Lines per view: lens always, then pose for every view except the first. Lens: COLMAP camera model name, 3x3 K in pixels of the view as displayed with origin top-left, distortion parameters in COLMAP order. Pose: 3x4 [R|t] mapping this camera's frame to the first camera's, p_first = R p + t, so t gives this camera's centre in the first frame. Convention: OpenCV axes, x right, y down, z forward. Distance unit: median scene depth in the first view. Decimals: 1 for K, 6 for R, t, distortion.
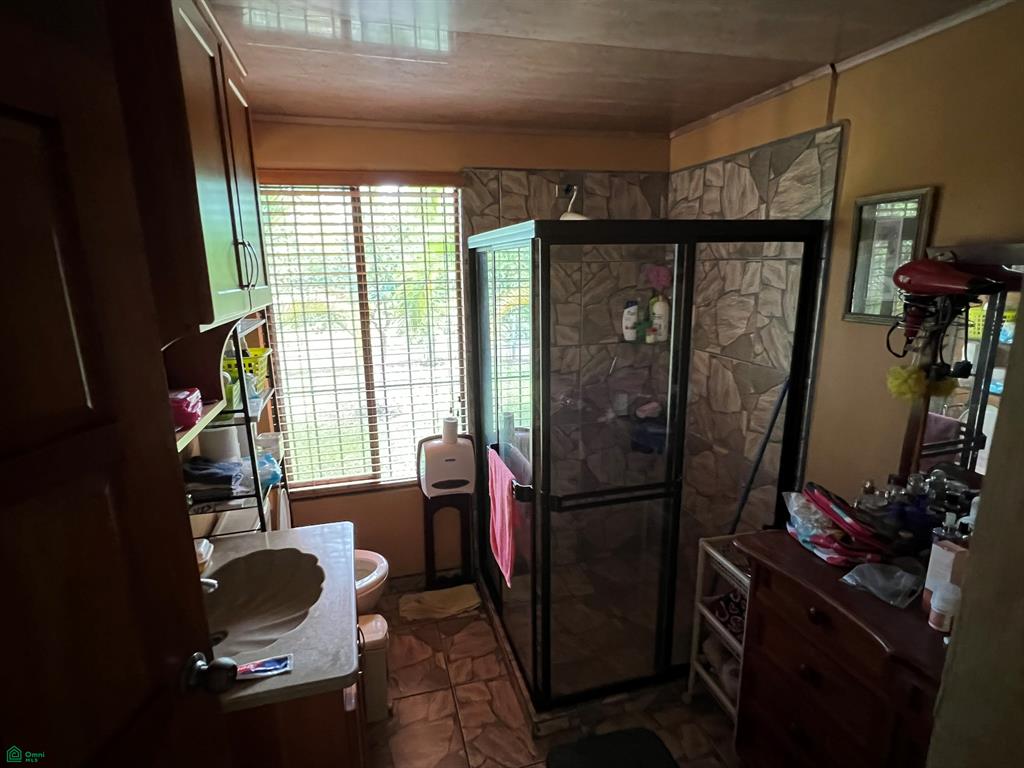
lens RADIAL K [[503.2, 0, 530.6], [0, 503.2, 370.2], [0, 0, 1]] dist [0.003381, 0.000260]
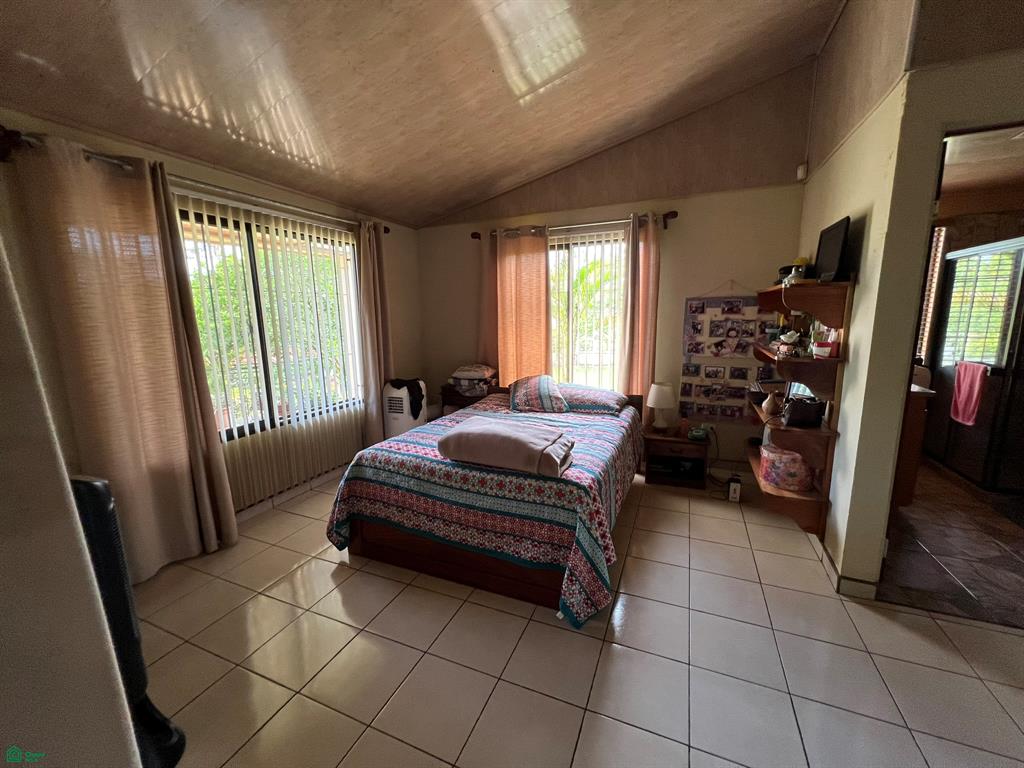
lens RADIAL K [[412.2, 0, 511.1], [0, 412.2, 382.9], [0, 0, 1]] dist [-0.002782, 0.001367]
pose [[0.783914, 0.102721, -0.612313, -0.449816], [-0.128852, 0.991663, 0.001399, 0.454298], [0.607352, 0.077801, 0.790614, -1.245467]]
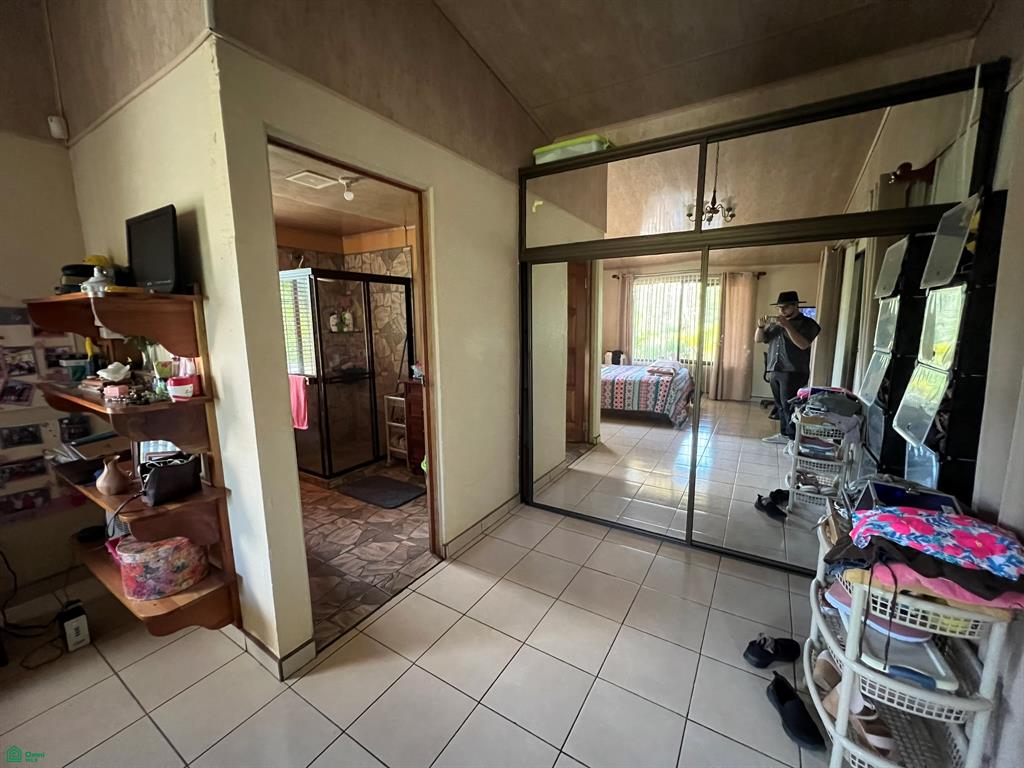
lens RADIAL K [[412.2, 0, 516.9], [0, 412.2, 386.1], [0, 0, 1]] dist [-0.002782, 0.001367]
pose [[0.732303, -0.100494, 0.673523, -0.529896], [0.146929, 0.989072, -0.012177, 0.371206], [-0.664939, 0.107877, 0.739066, -0.926704]]
